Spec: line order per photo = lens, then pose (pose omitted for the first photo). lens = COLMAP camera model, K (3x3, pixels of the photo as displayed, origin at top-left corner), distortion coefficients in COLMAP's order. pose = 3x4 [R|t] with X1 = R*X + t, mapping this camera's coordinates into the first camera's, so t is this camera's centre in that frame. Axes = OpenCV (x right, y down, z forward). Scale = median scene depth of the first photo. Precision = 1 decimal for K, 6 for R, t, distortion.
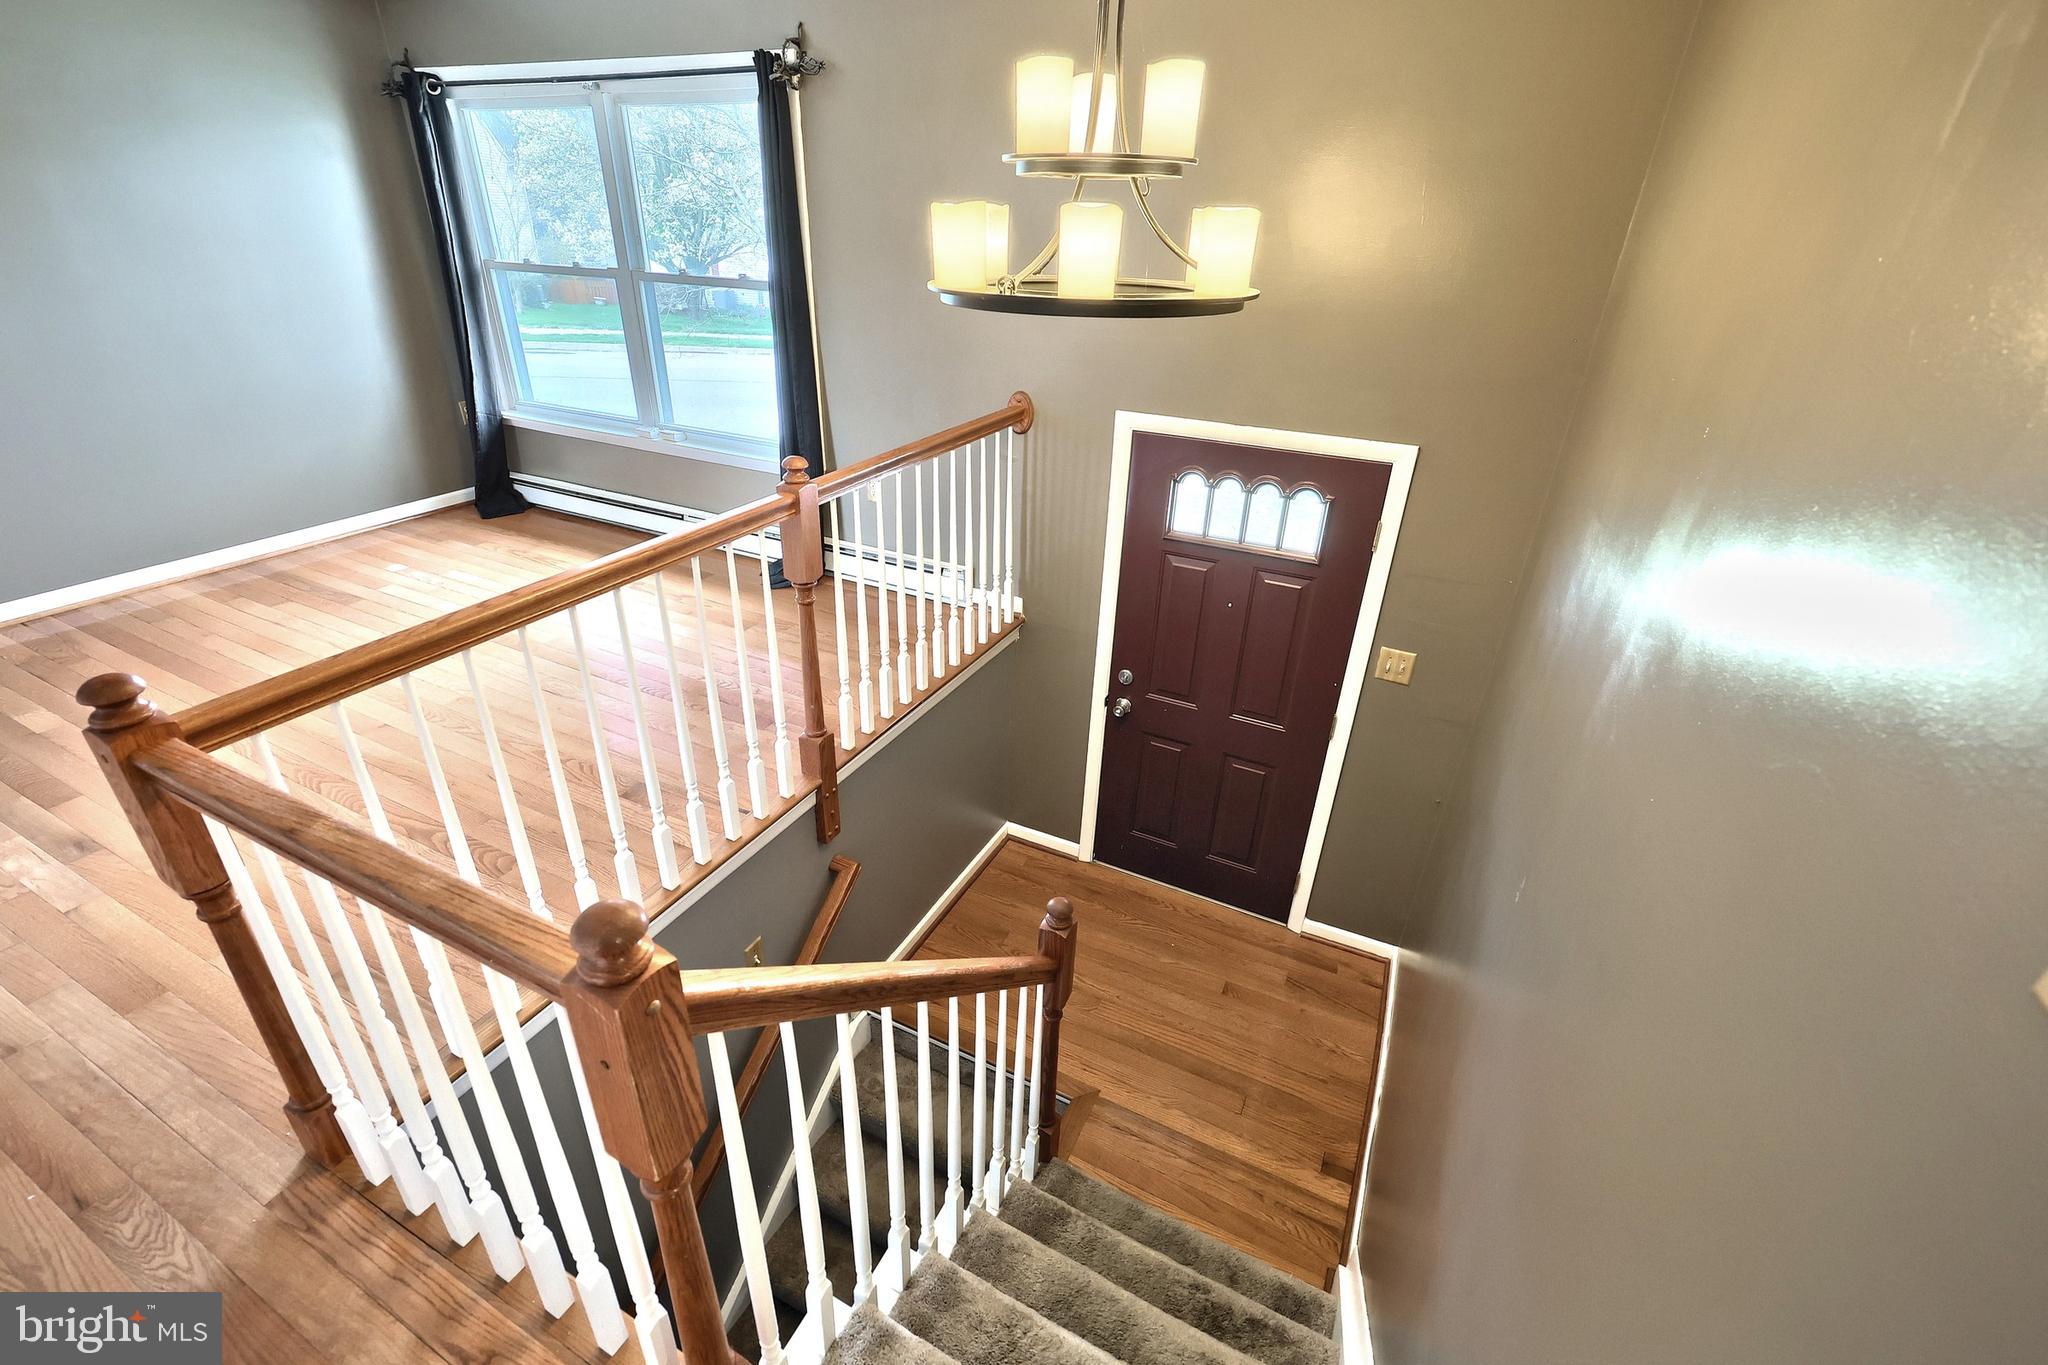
lens RADIAL K [[894.8, 0, 1024.0], [0, 894.8, 682.5], [0, 0, 1]] dist [0.000755, 0.000048]
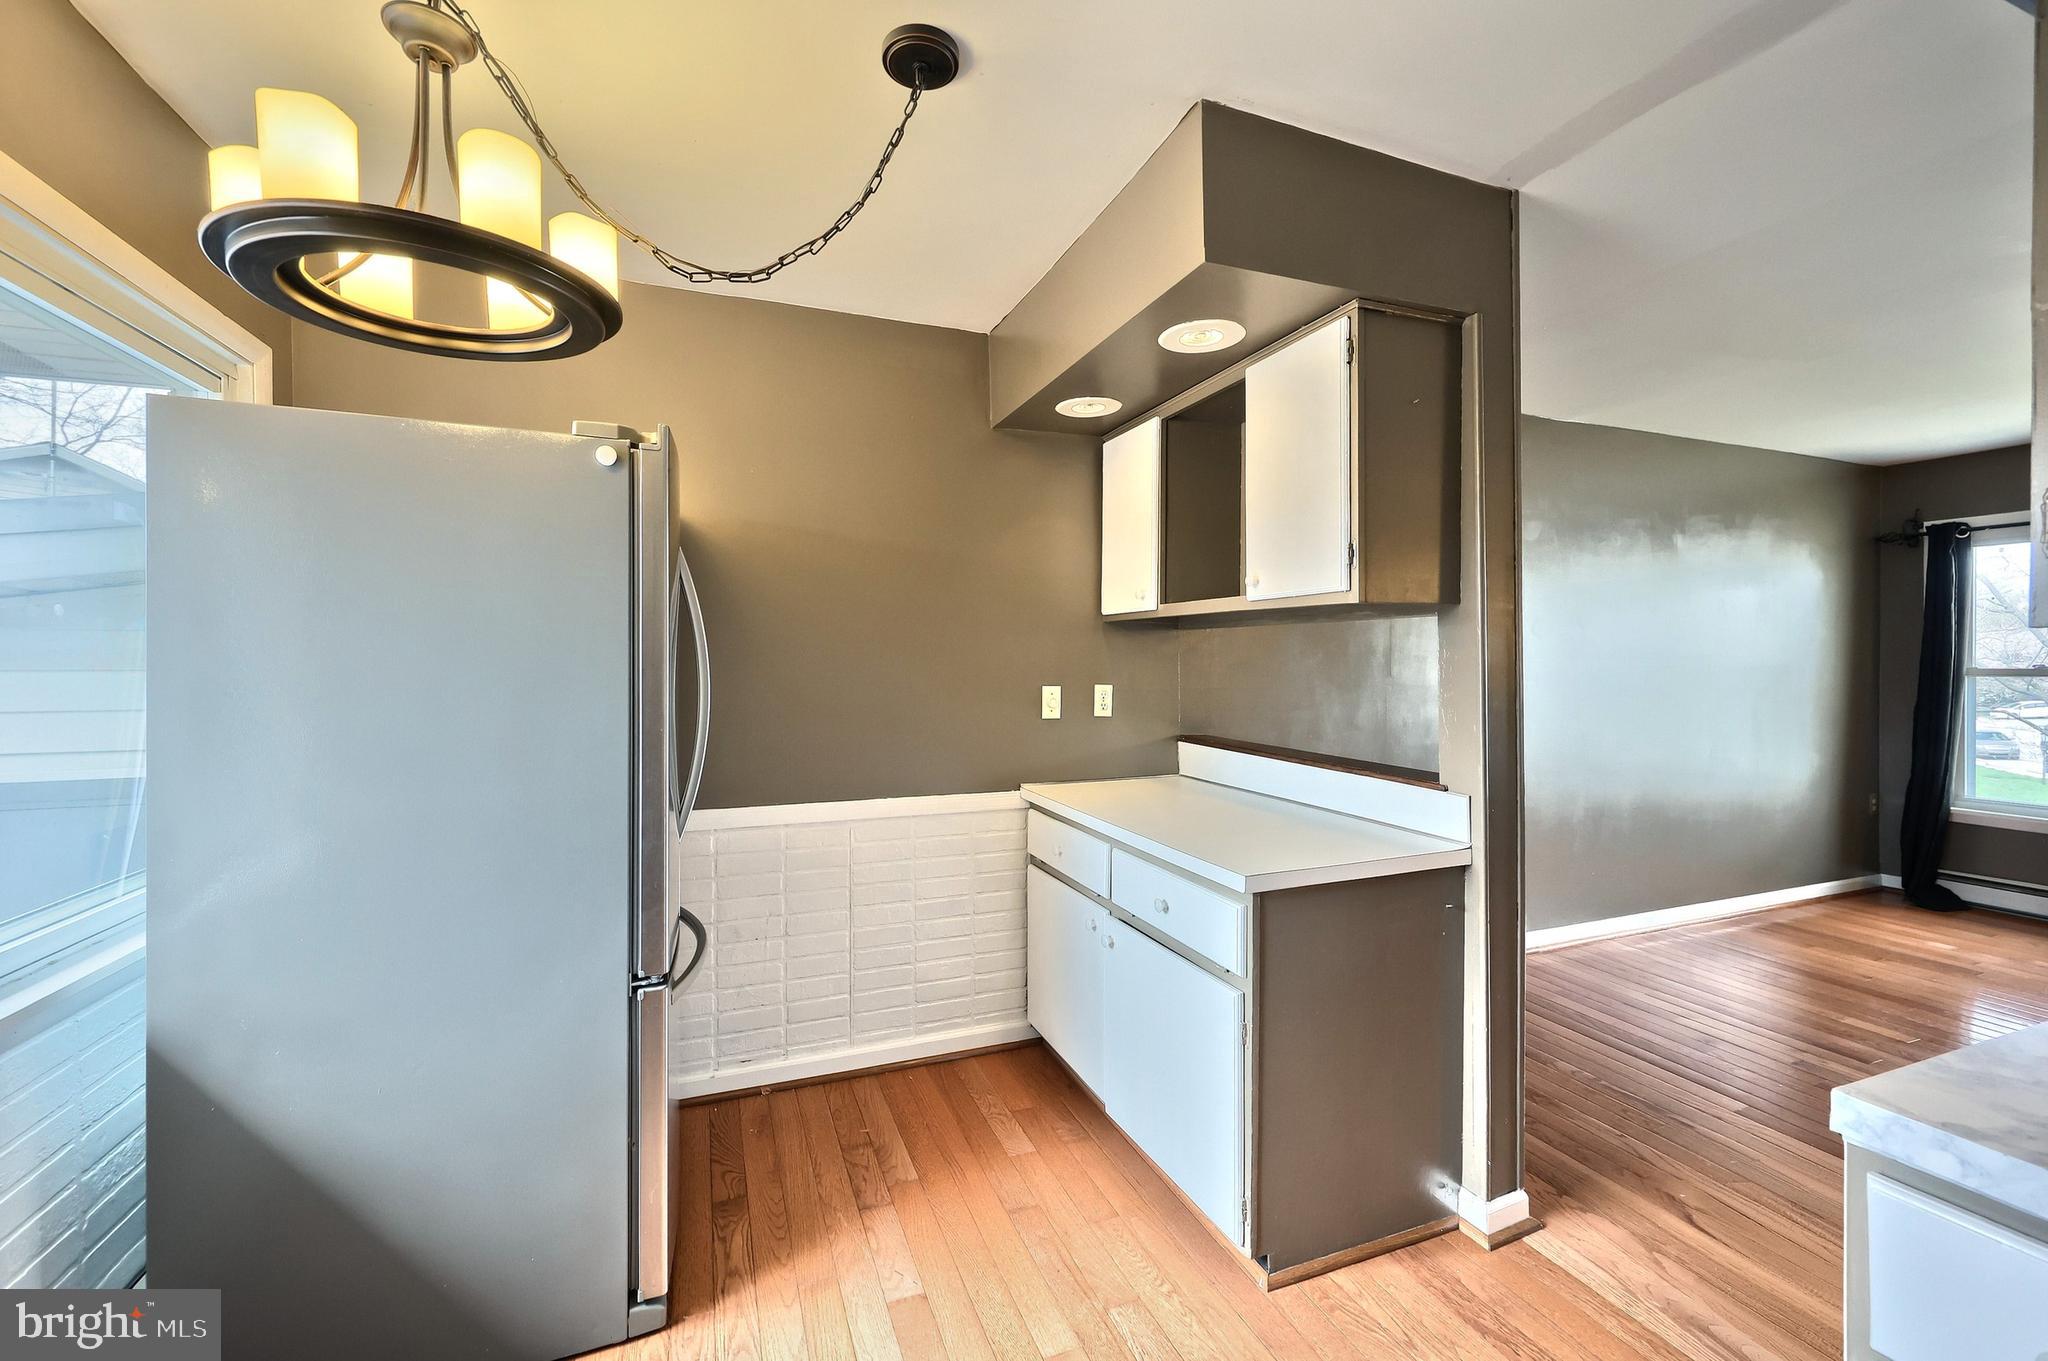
lens RADIAL K [[816.9, 0, 996.2], [0, 816.9, 679.1], [0, 0, 1]] dist [0.002248, 0.000196]
pose [[0.741432, -0.018799, -0.670764, -0.870057], [-0.290768, 0.891887, -0.346398, 0.228224], [0.604758, 0.451867, 0.655808, -0.355003]]
